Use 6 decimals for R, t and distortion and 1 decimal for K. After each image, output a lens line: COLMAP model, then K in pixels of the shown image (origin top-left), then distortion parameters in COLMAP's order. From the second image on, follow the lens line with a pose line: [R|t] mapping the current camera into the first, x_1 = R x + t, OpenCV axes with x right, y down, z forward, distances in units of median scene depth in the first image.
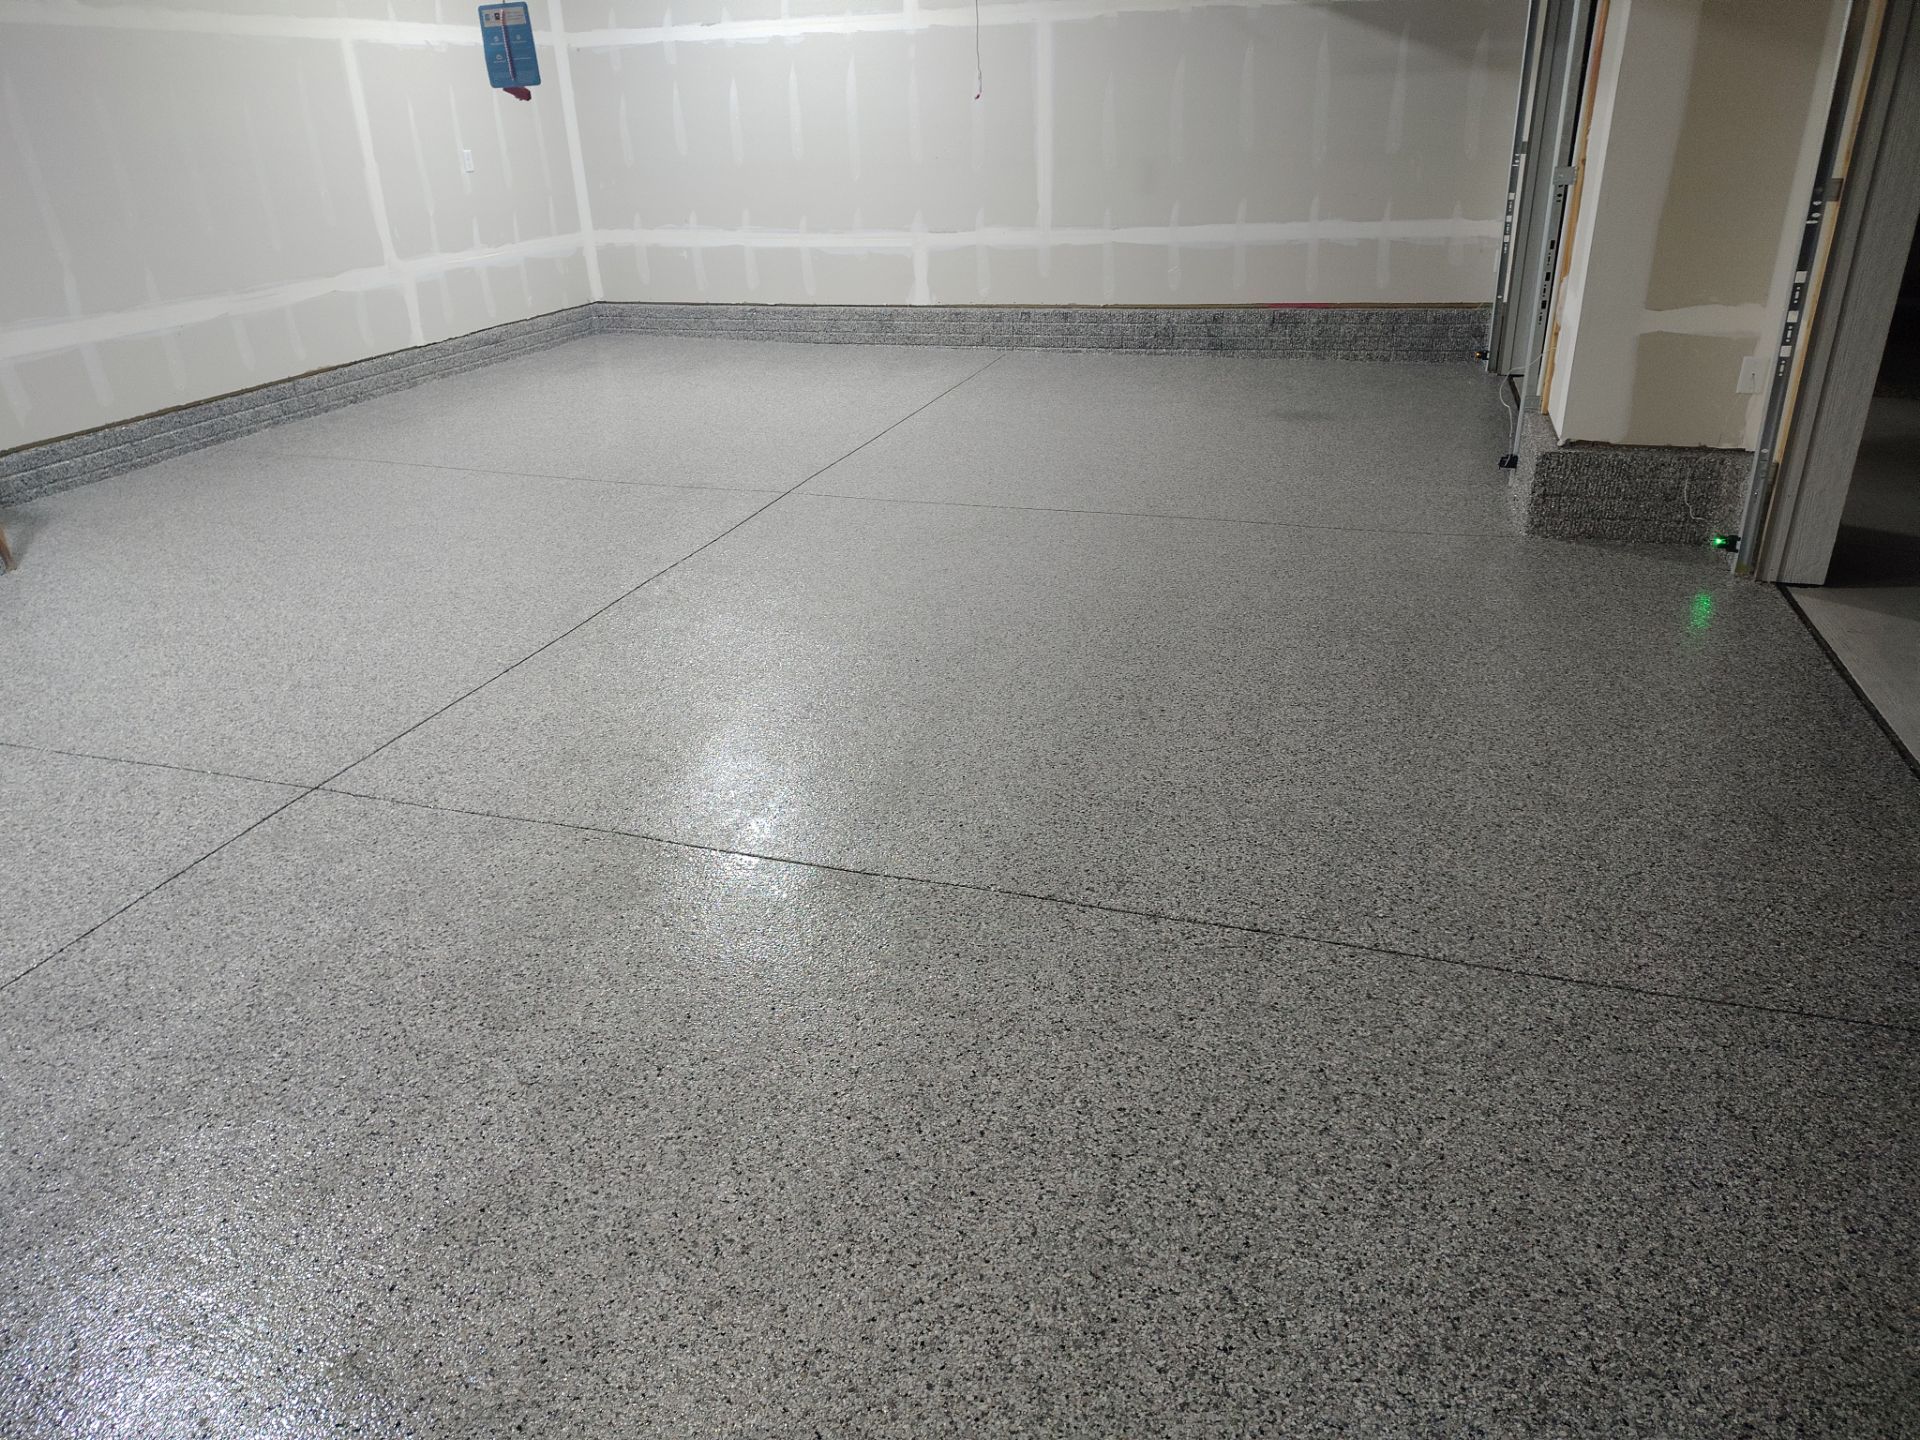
lens RADIAL K [[1313.8, 0, 952.6], [0, 1313.8, 731.0], [0, 0, 1]] dist [0.050824, -0.061847]
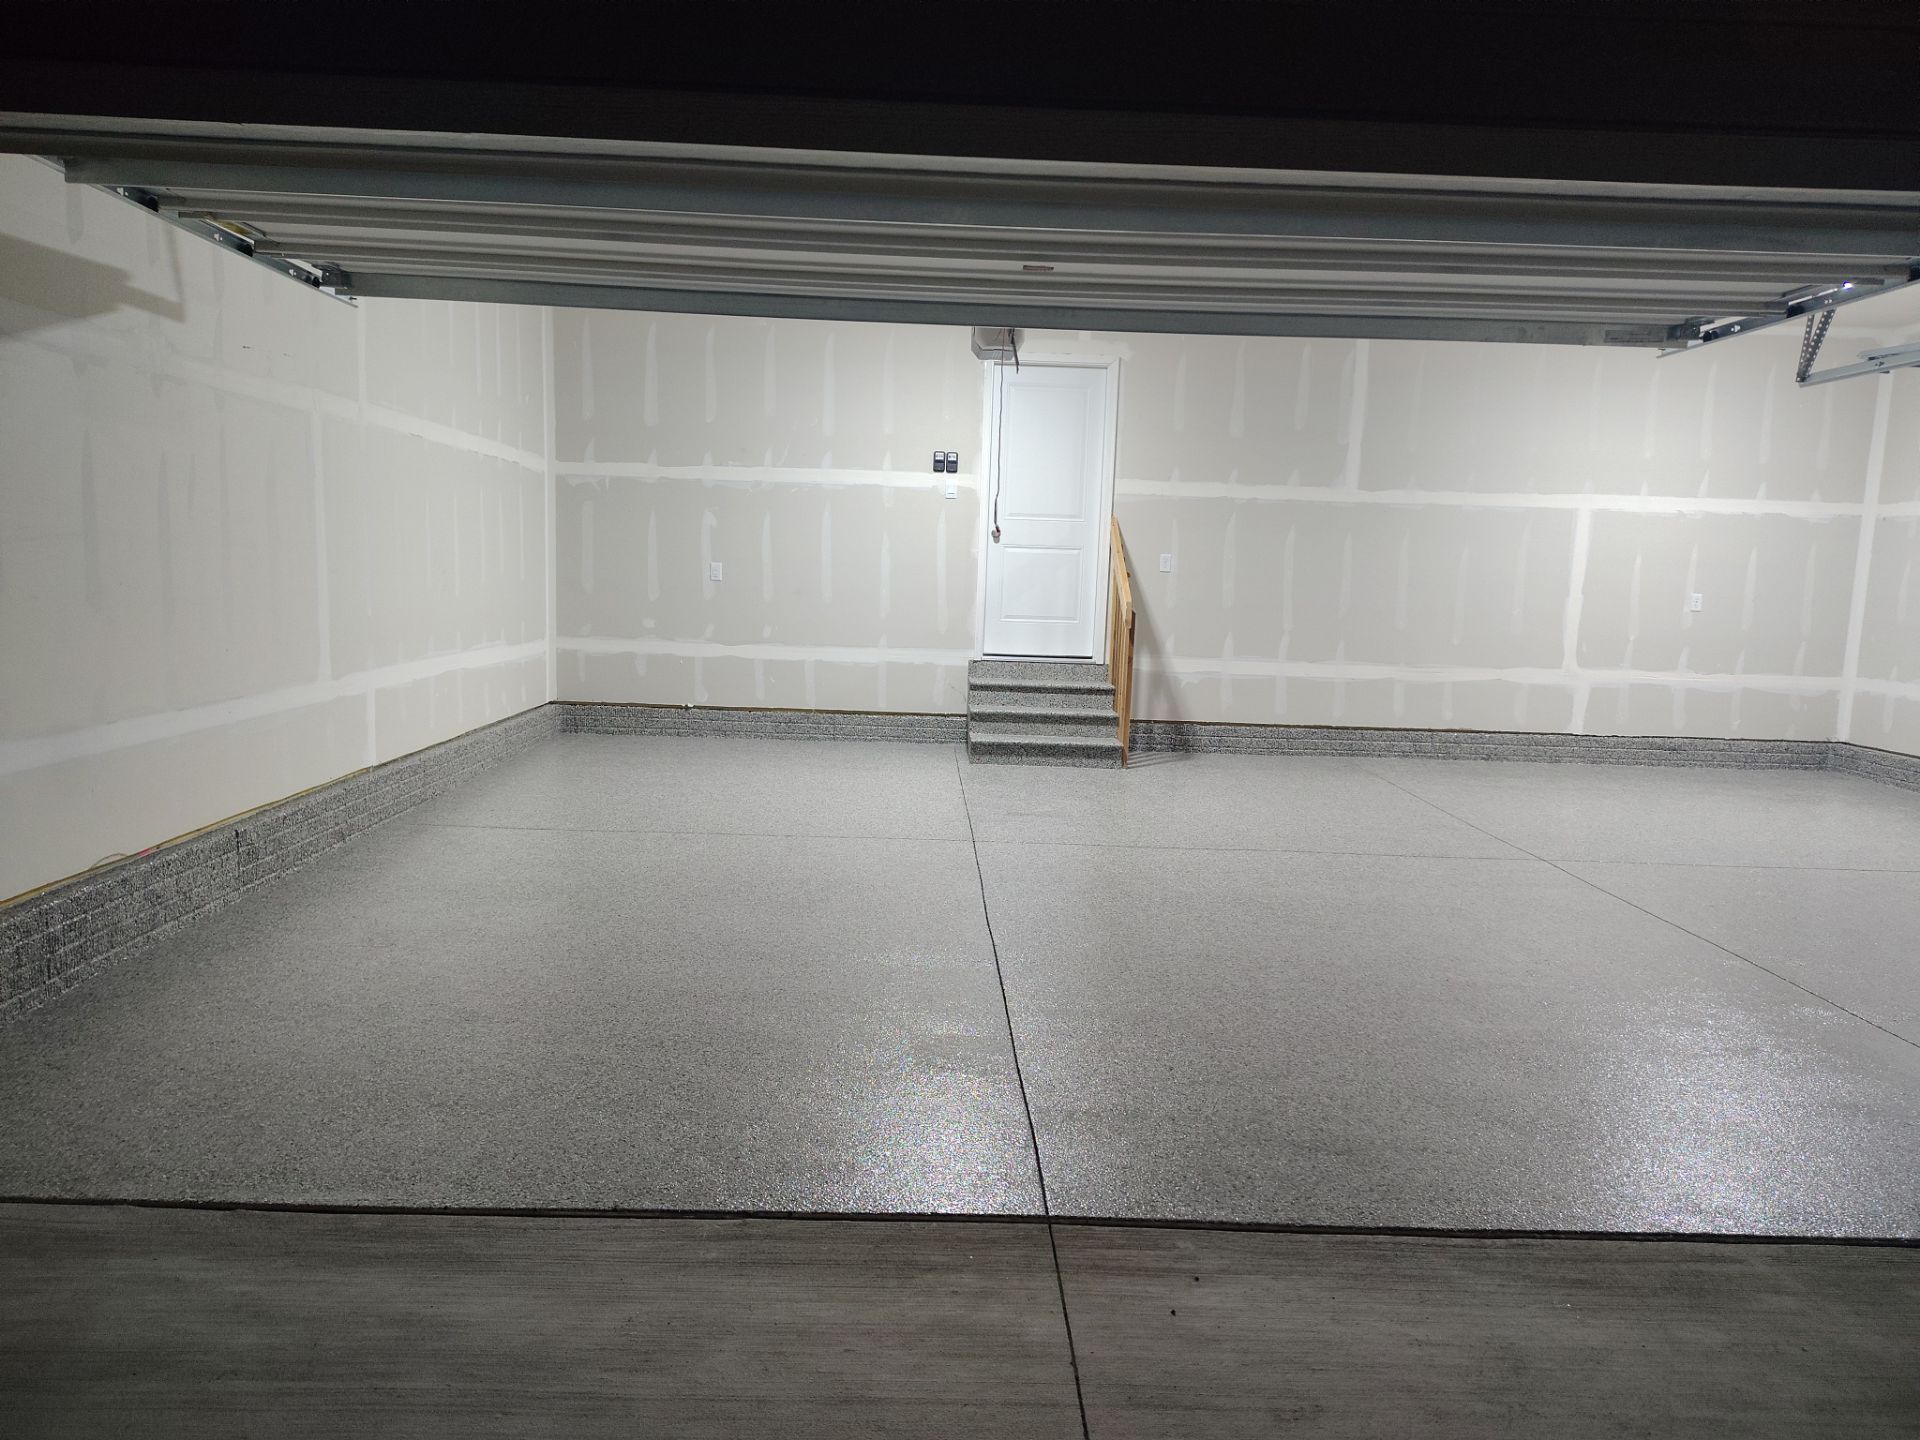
lens RADIAL K [[1313.8, 0, 932.5], [0, 1313.8, 742.3], [0, 0, 1]] dist [0.050824, -0.061847]
pose [[0.312235, 0.169485, -0.934764, 0.538947], [-0.442363, 0.896714, 0.014825, -0.037784], [0.840728, 0.408876, 0.354959, 0.067491]]
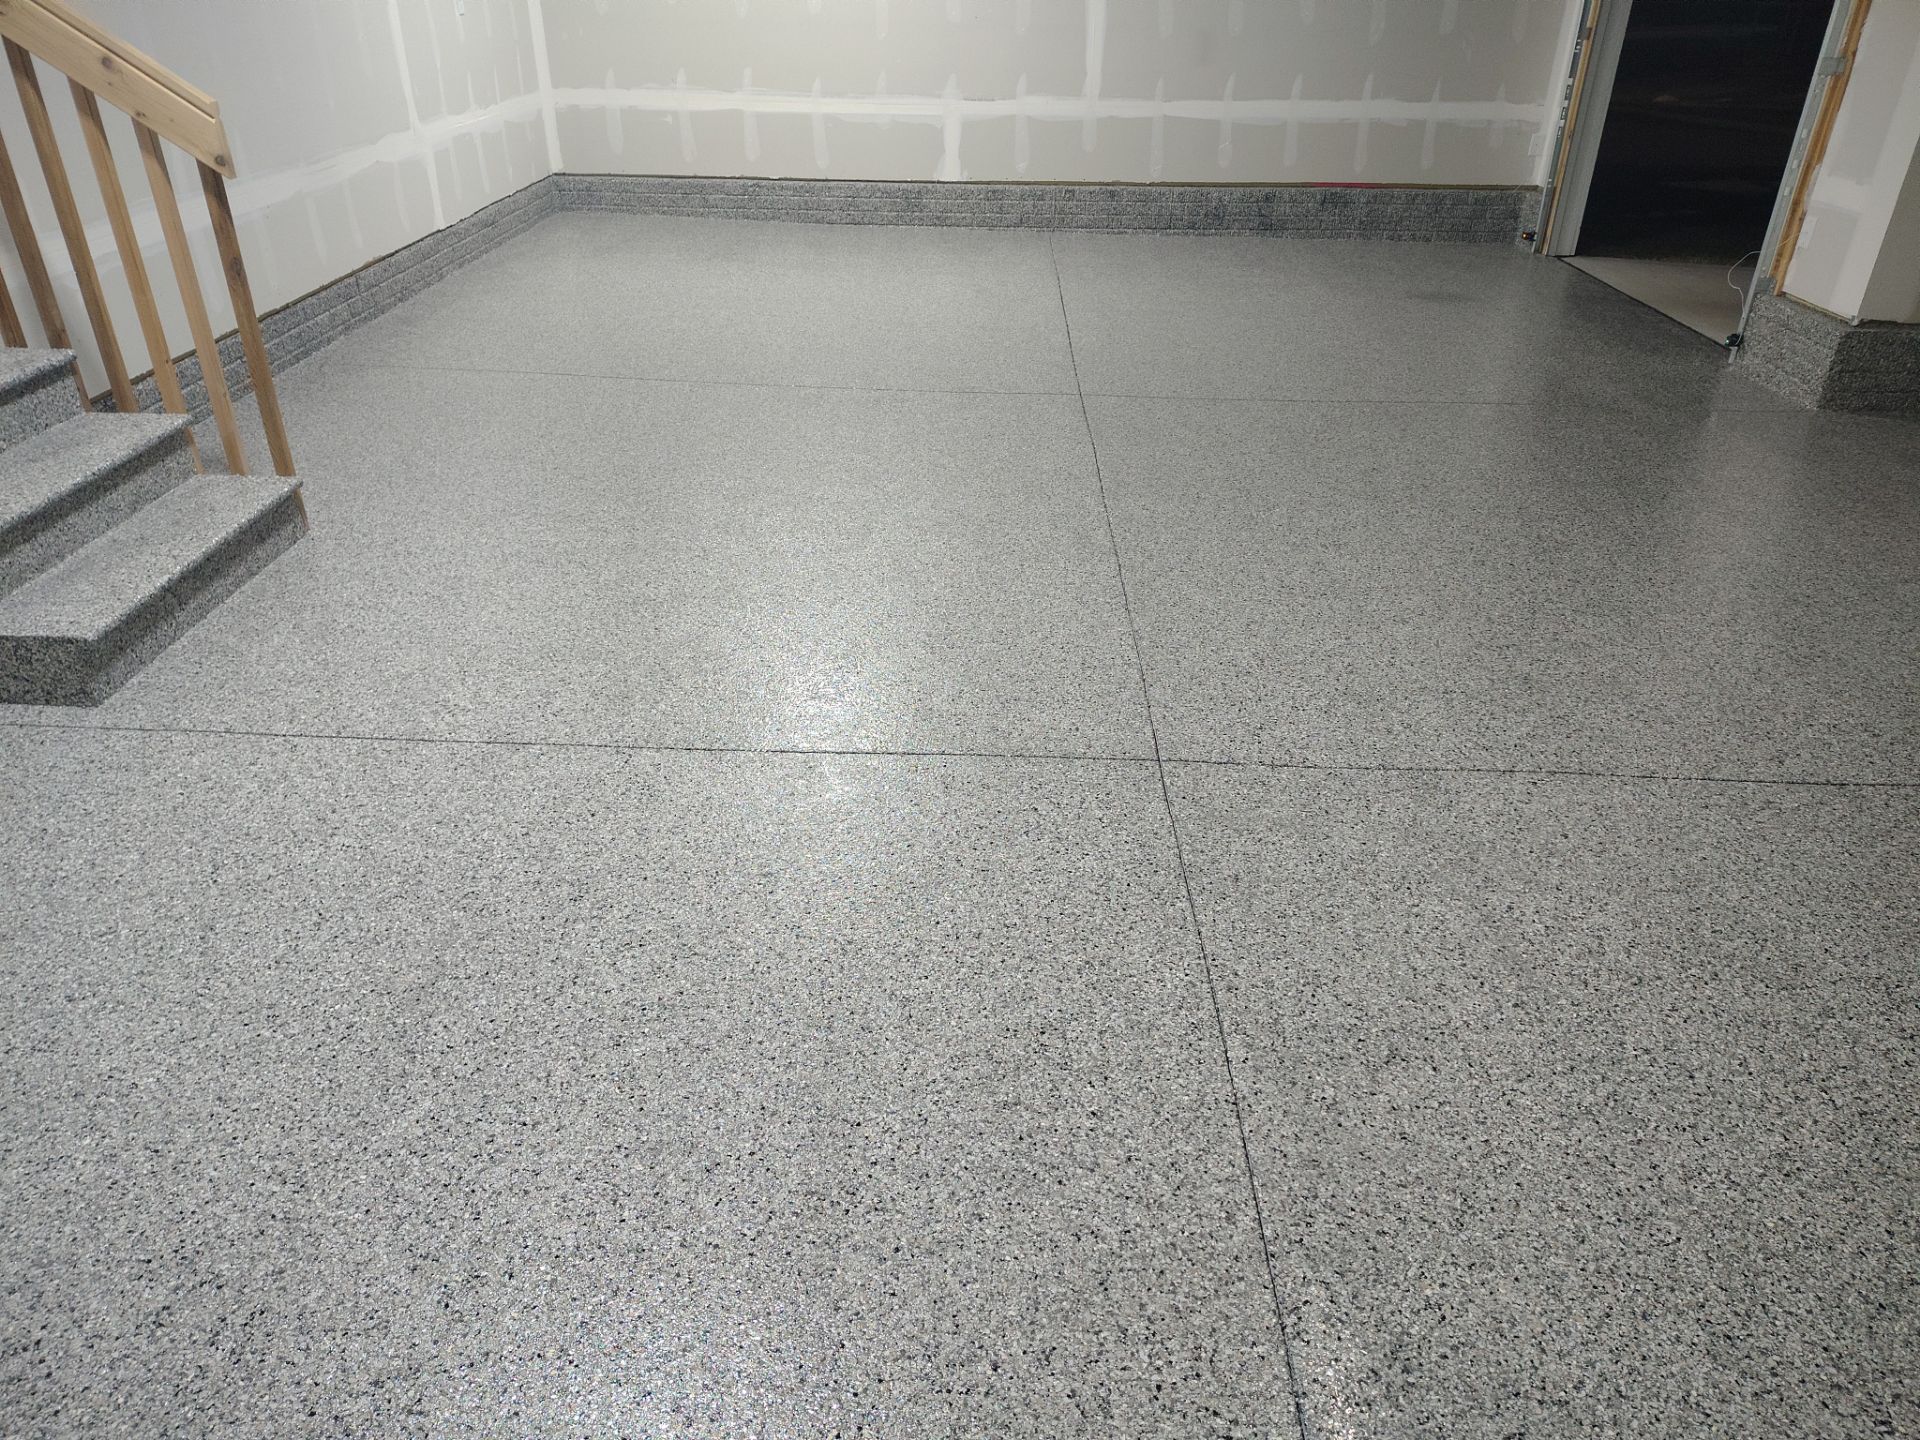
lens RADIAL K [[1313.8, 0, 966.7], [0, 1313.8, 743.0], [0, 0, 1]] dist [0.050824, -0.061847]
pose [[0.956835, -0.107105, 0.270177, -0.333947], [0.081662, 0.991246, 0.103748, -0.027880], [-0.278924, -0.077206, 0.957205, 0.078545]]
